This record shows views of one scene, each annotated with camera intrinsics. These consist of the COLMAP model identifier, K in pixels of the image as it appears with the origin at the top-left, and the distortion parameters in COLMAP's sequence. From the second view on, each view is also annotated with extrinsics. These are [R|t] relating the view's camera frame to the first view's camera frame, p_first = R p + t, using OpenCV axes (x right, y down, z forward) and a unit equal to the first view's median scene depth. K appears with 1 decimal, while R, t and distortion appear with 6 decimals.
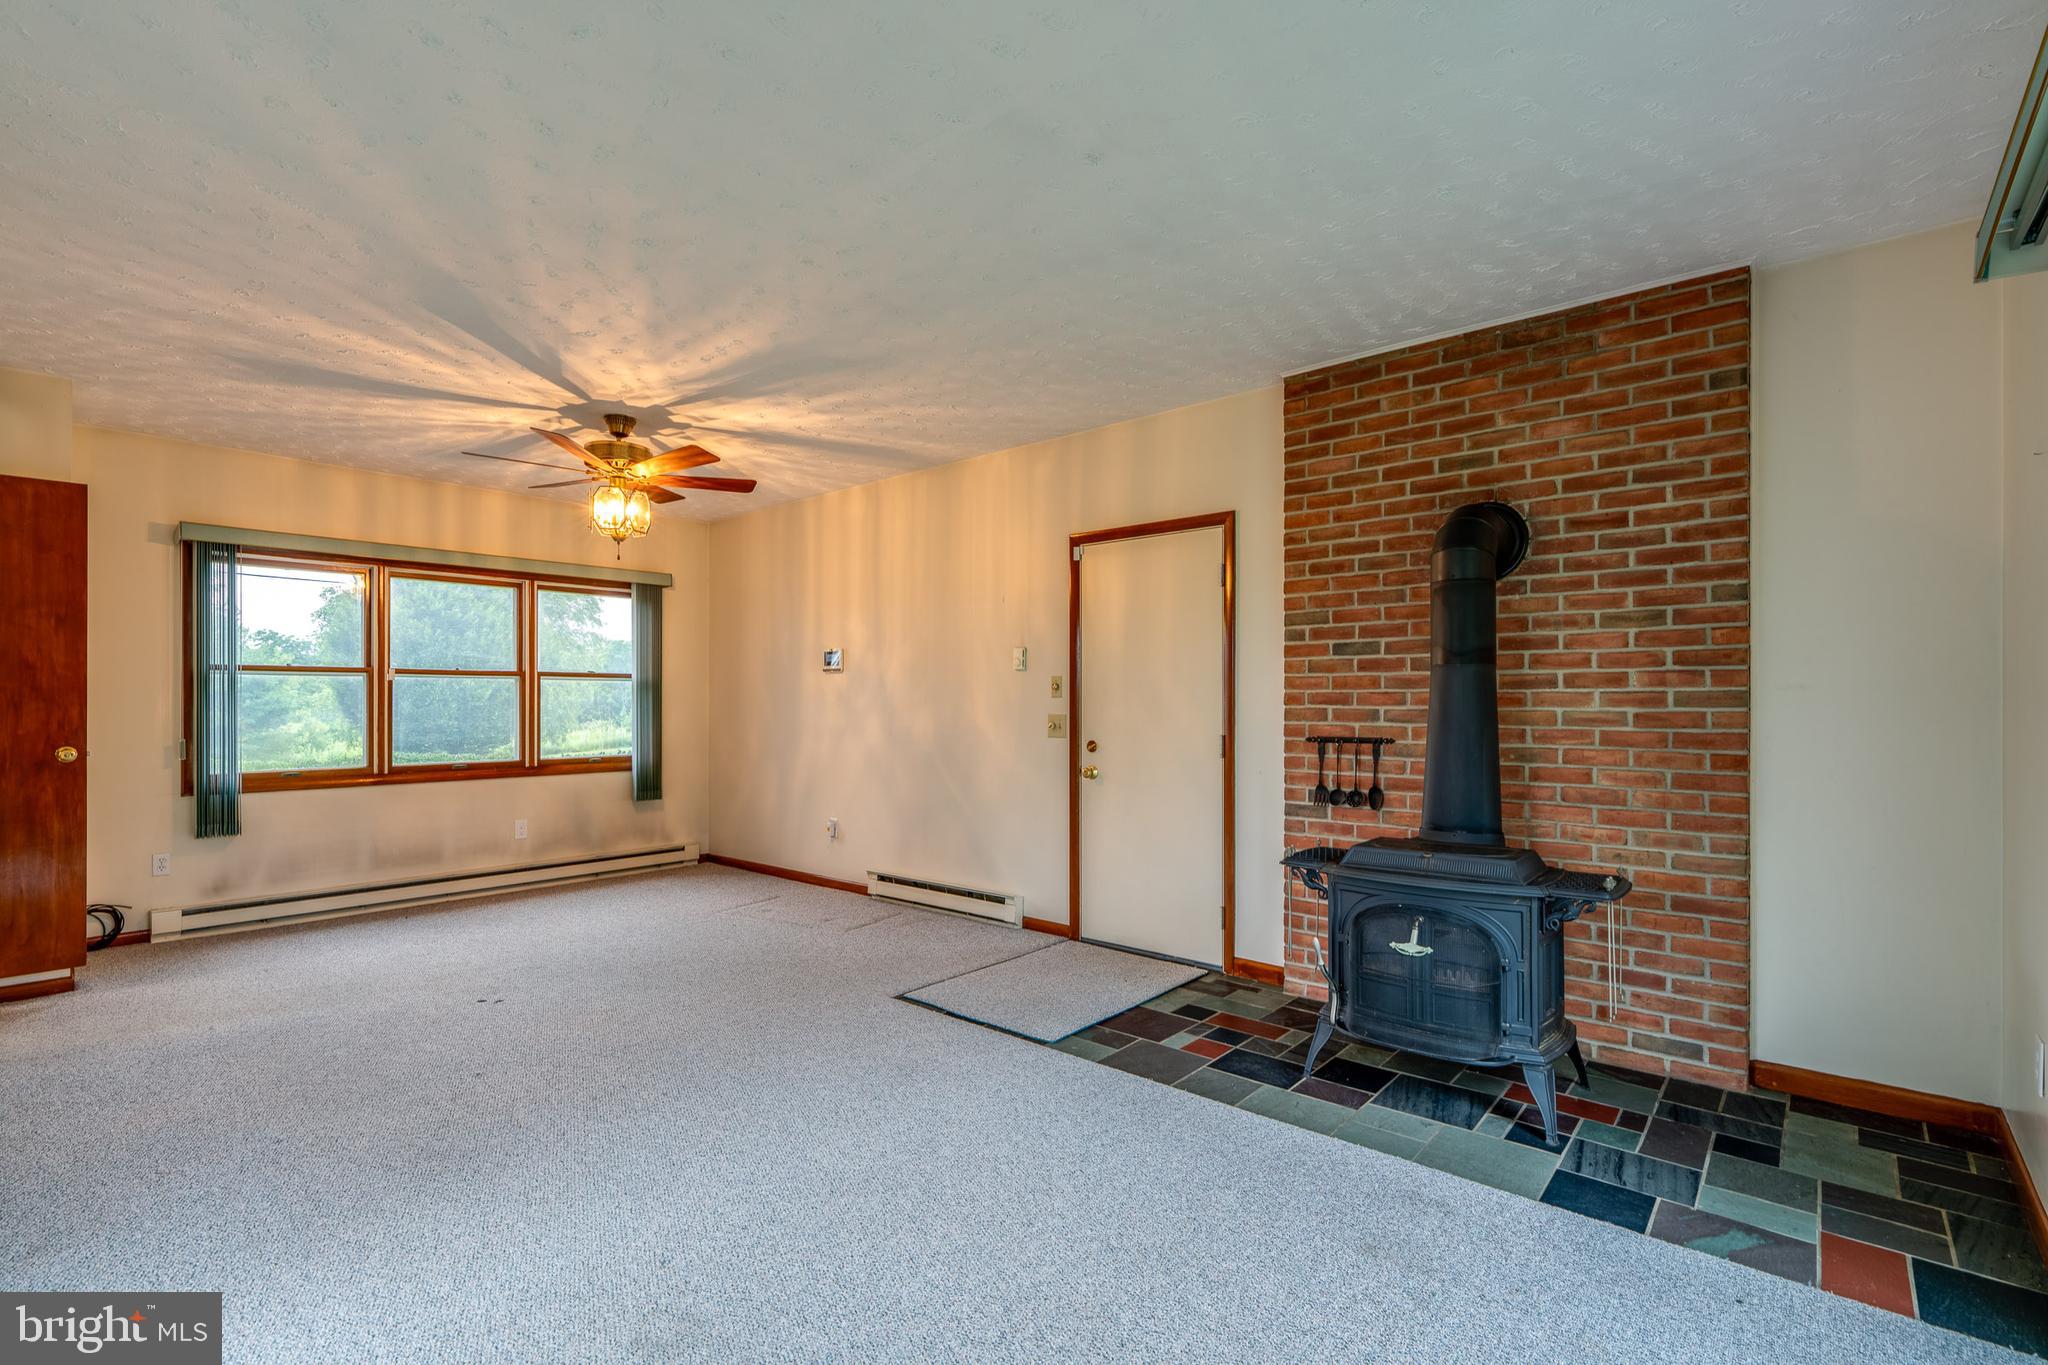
lens RADIAL K [[944.4, 0, 1034.1], [0, 944.4, 691.9], [0, 0, 1]] dist [-0.006143, 0.002128]
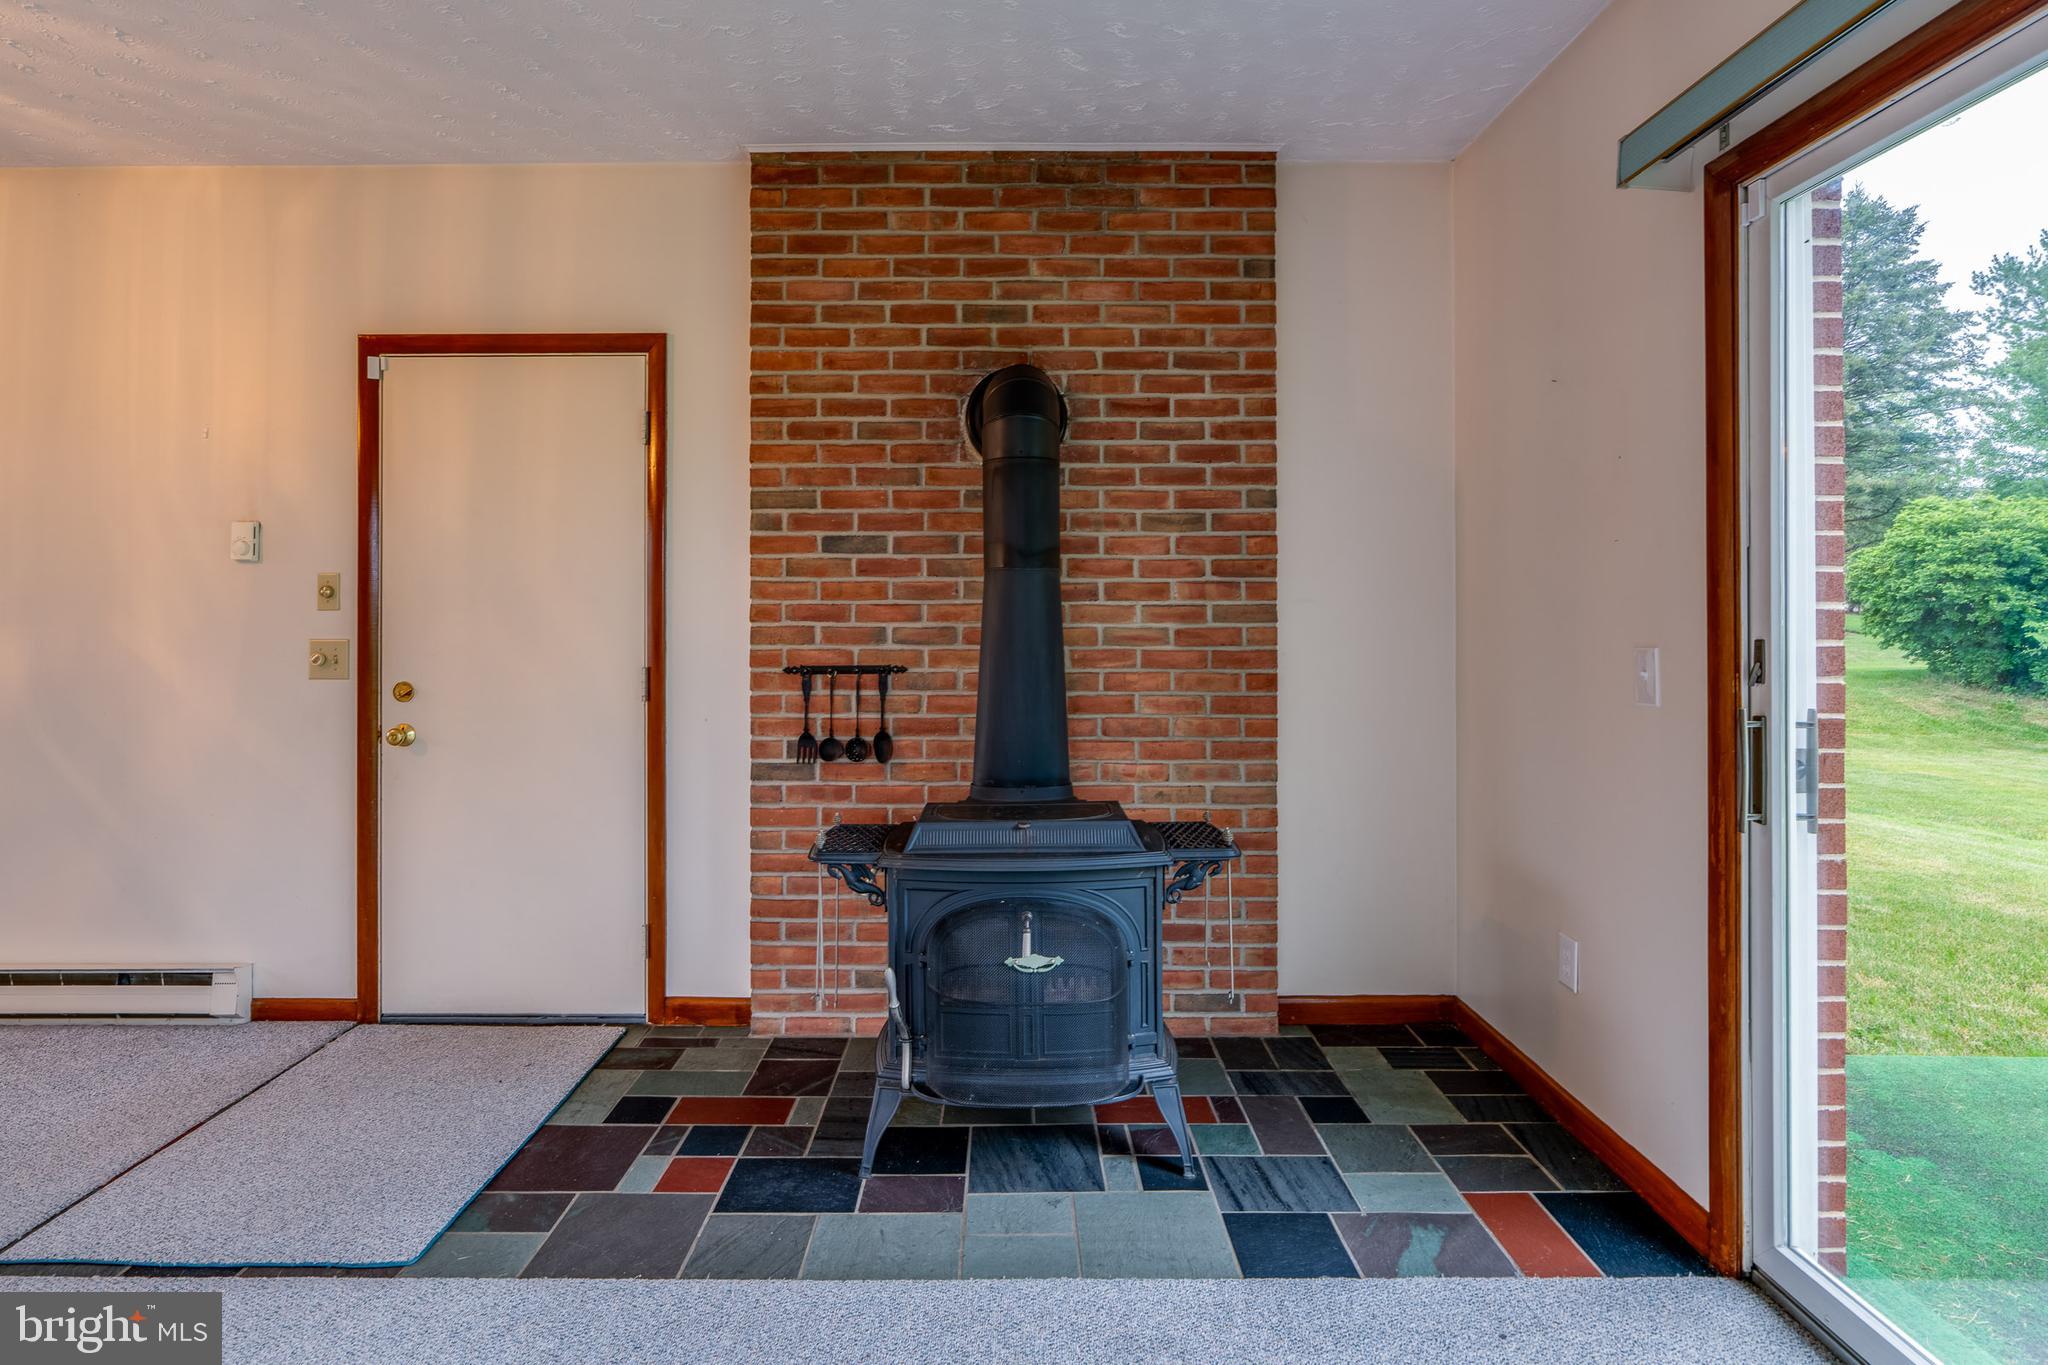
lens RADIAL K [[944.4, 0, 839.3], [0, 944.4, 610.1], [0, 0, 1]] dist [-0.006143, 0.002128]
pose [[0.762337, 0.005462, 0.647157, -0.157623], [-0.005153, 0.999984, -0.002371, 0.007595], [-0.647160, -0.001527, 0.762353, 0.496705]]
